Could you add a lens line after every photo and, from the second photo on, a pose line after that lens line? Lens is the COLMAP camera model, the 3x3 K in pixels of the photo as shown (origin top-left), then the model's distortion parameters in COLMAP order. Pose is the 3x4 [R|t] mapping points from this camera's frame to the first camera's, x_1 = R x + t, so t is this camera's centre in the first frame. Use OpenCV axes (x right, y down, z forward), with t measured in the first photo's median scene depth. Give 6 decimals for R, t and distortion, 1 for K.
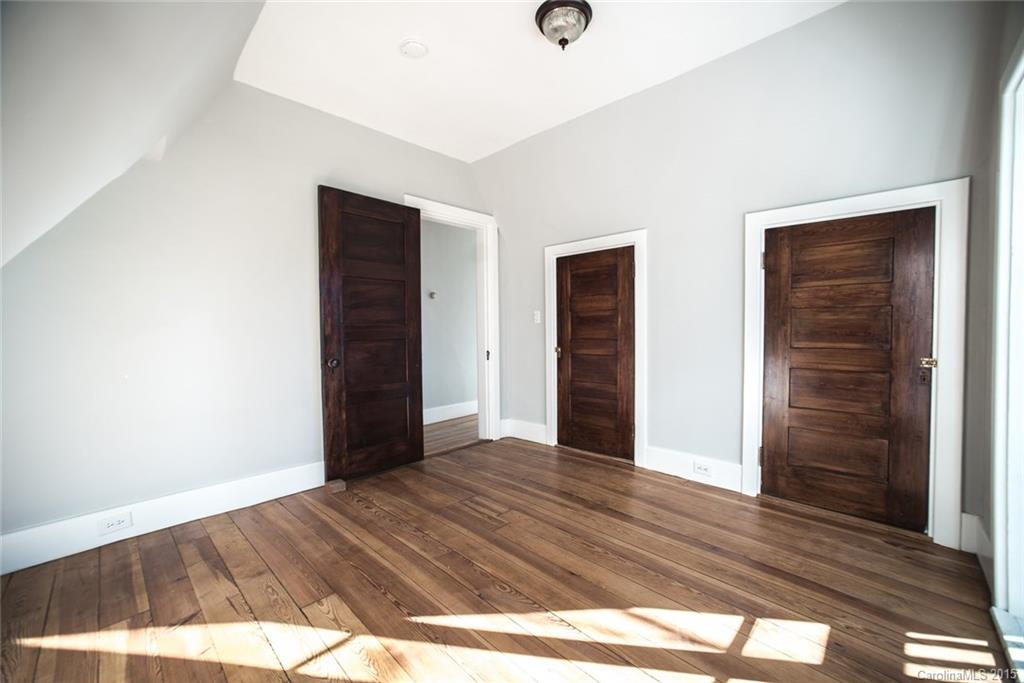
lens RADIAL K [[412.8, 0, 504.0], [0, 412.8, 340.9], [0, 0, 1]] dist [-0.065153, 0.030700]
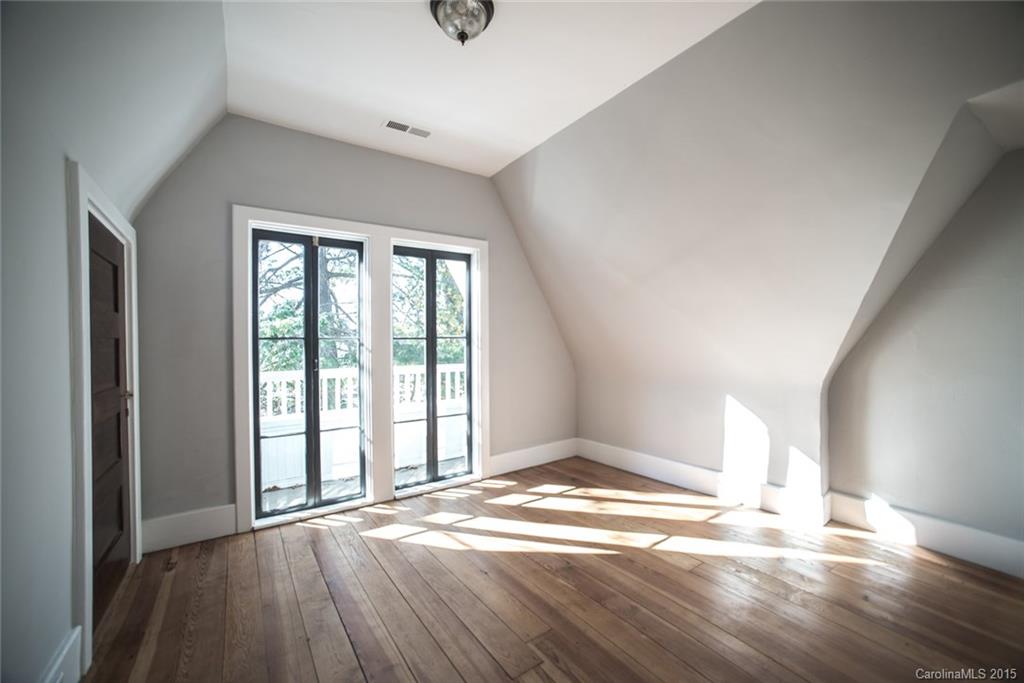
lens RADIAL K [[412.8, 0, 504.0], [0, 412.8, 340.9], [0, 0, 1]] dist [-0.065153, 0.030700]
pose [[-0.978491, 0.018095, 0.205497, -0.124995], [0.024860, 0.999229, 0.030389, -0.110290], [-0.204788, 0.034844, -0.978186, 2.099964]]
